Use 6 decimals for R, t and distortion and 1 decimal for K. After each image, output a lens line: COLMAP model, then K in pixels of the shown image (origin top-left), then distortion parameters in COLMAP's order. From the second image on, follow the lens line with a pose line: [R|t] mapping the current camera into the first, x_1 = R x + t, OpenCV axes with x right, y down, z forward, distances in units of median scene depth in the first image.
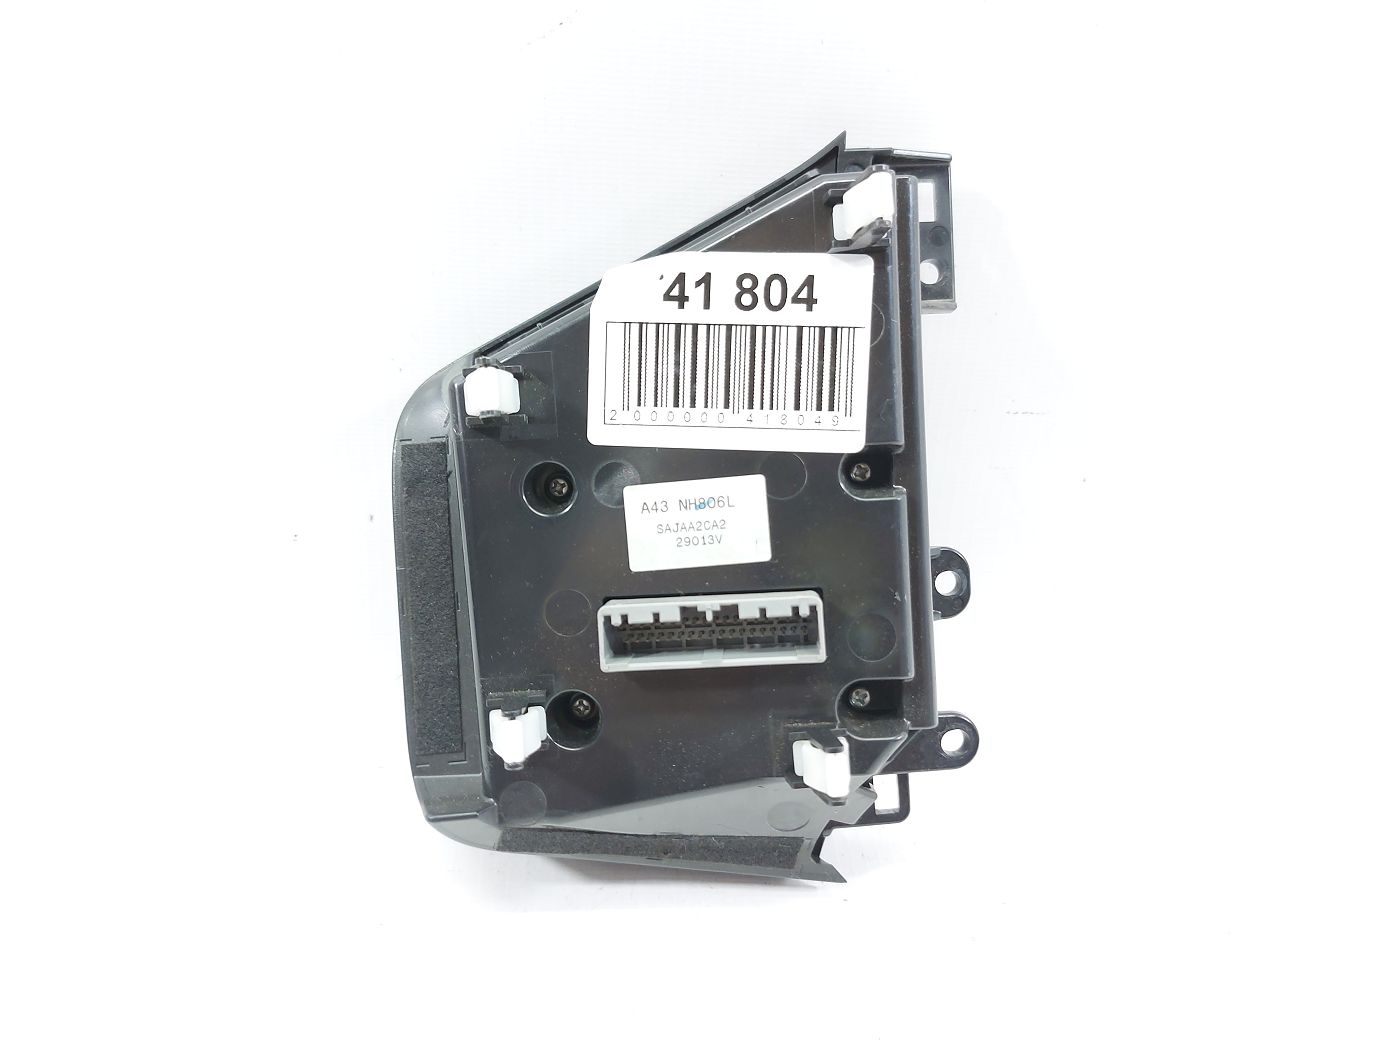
lens RADIAL K [[966.1, 0, 665.6], [0, 966.1, 519.8], [0, 0, 1]] dist [0.081393, -0.273739]
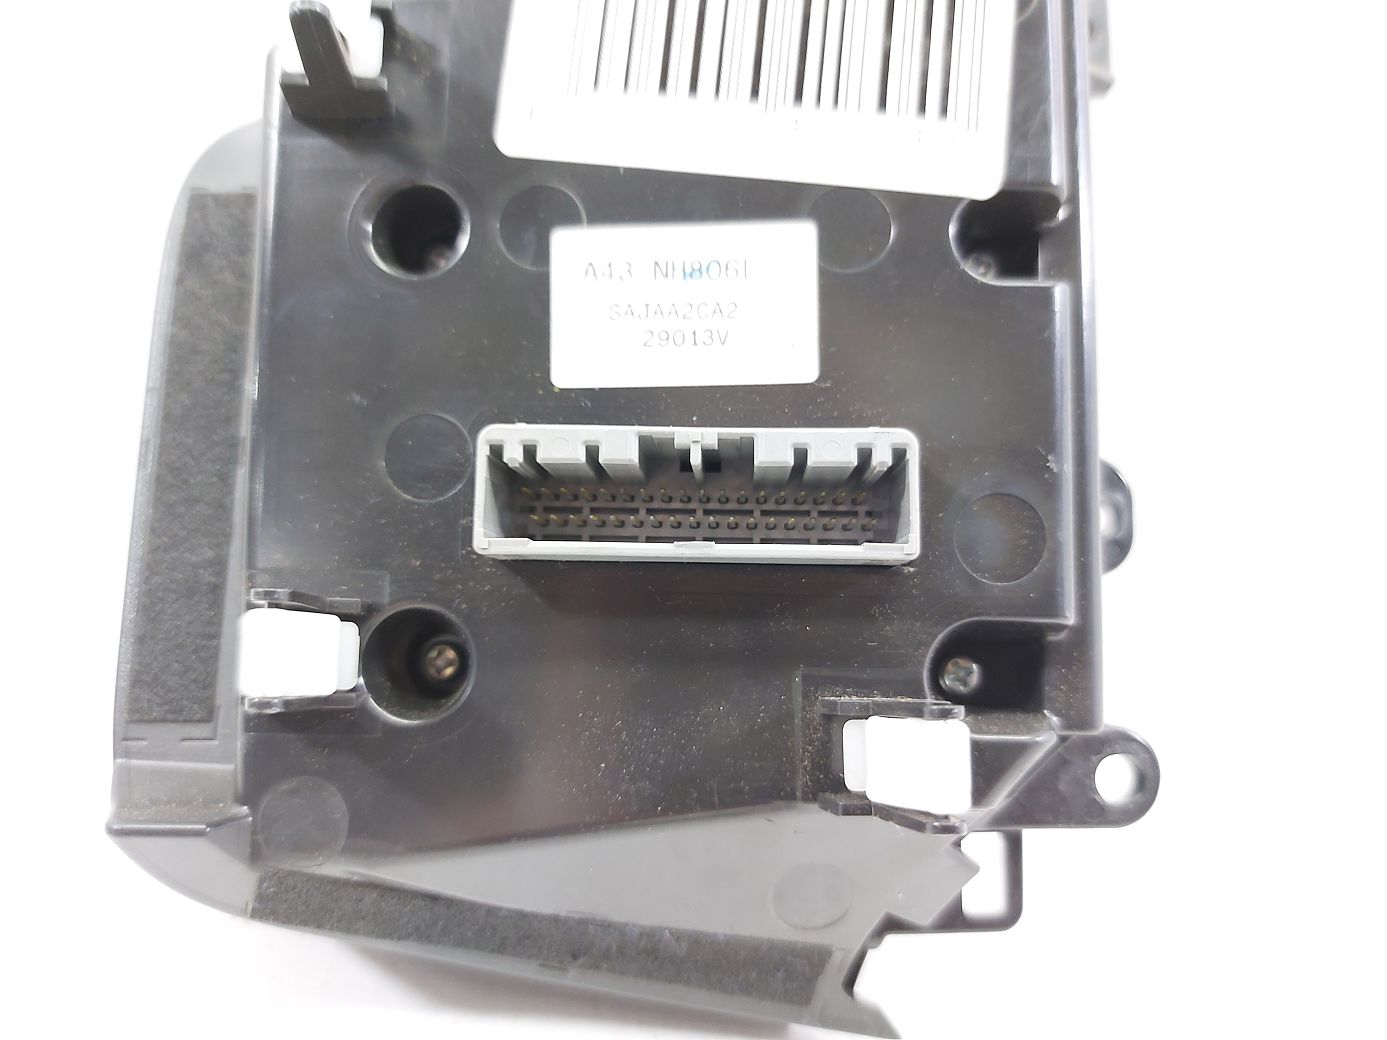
lens RADIAL K [[1069.7, 0, 662.3], [0, 1069.7, 520.1], [0, 0, 1]] dist [-0.045385, -0.002455]
pose [[0.996522, 0.081824, 0.015783, 0.020982], [-0.078785, 0.986799, -0.141496, 0.207588], [-0.027152, 0.139761, 0.989813, 0.436306]]
